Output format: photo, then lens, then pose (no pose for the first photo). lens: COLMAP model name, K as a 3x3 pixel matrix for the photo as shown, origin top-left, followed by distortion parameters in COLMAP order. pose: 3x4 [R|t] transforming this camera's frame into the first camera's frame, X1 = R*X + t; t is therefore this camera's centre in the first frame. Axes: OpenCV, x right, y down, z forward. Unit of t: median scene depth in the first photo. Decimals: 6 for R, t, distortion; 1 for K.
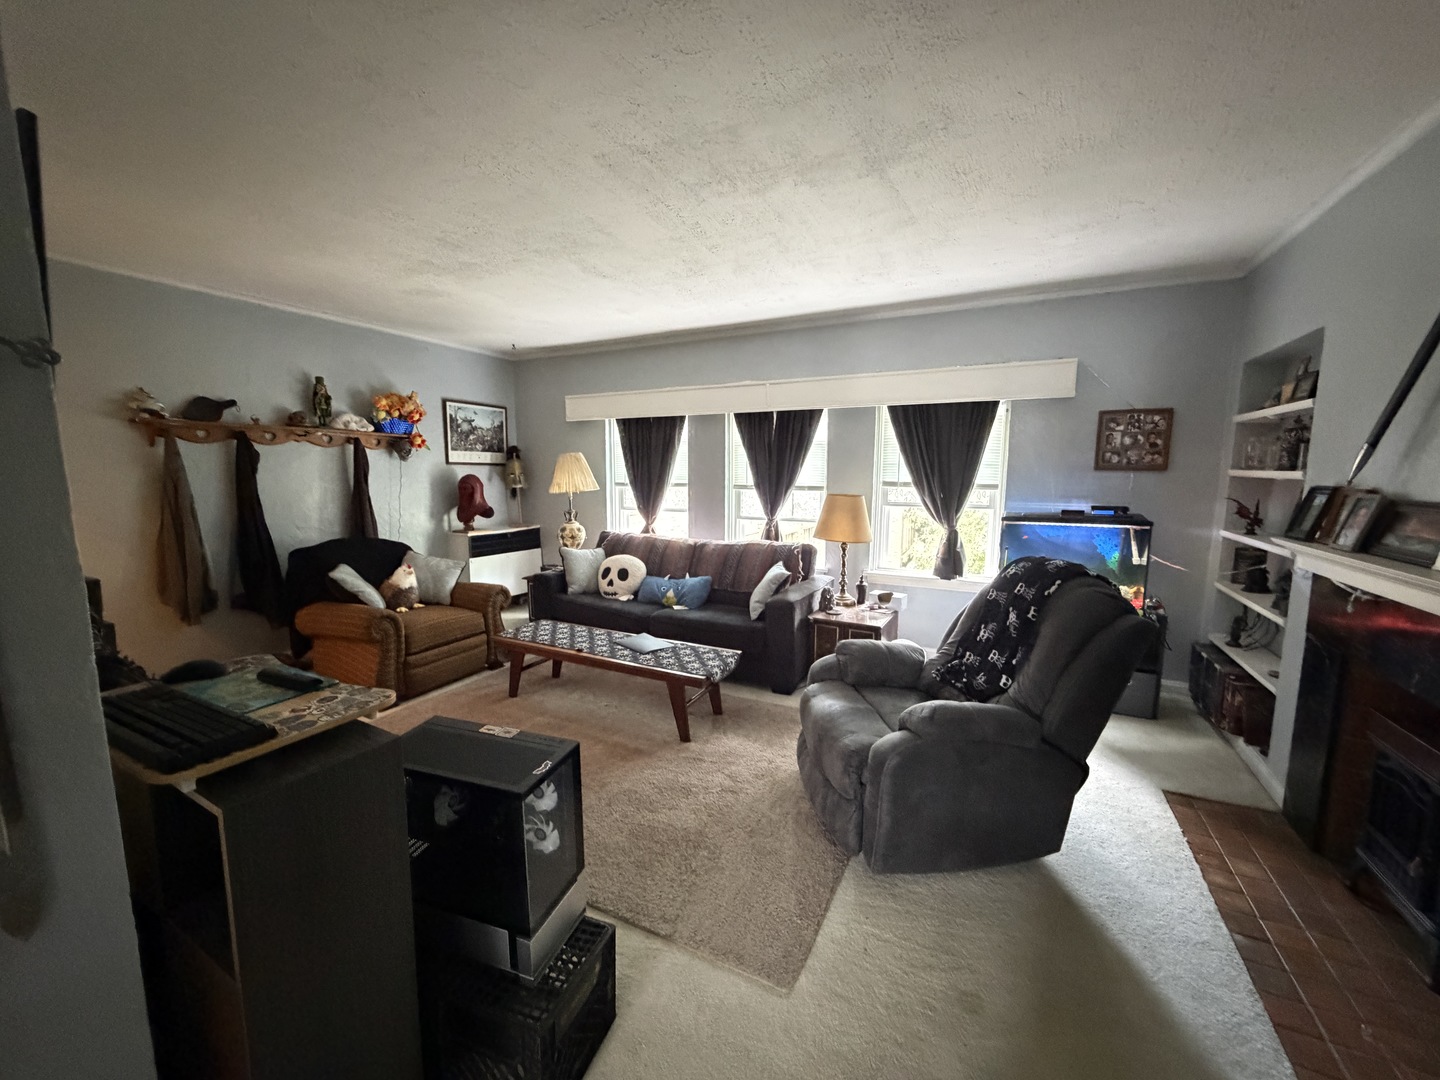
lens RADIAL K [[576.3, 0, 722.0], [0, 576.3, 541.9], [0, 0, 1]] dist [0.002253, 0.000021]
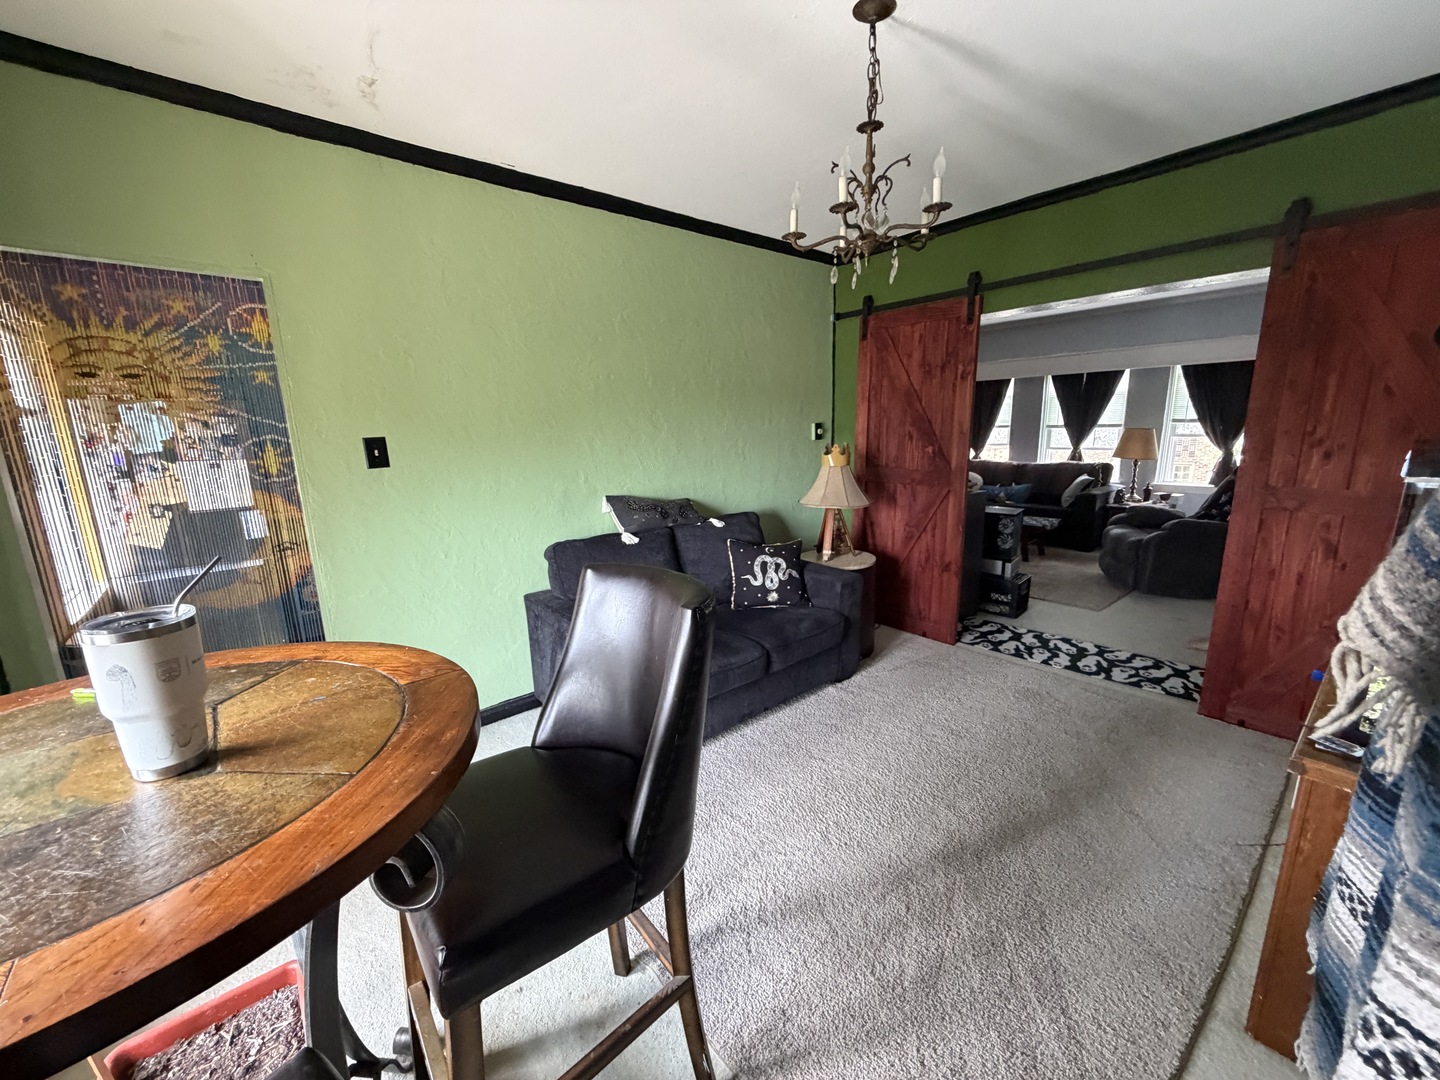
lens RADIAL K [[576.3, 0, 717.7], [0, 576.3, 543.7], [0, 0, 1]] dist [0.002253, 0.000021]
pose [[0.916393, 0.053668, -0.396666, -0.172417], [-0.020252, 0.995918, 0.087959, 0.101285], [0.399768, -0.072571, 0.913739, -0.793459]]
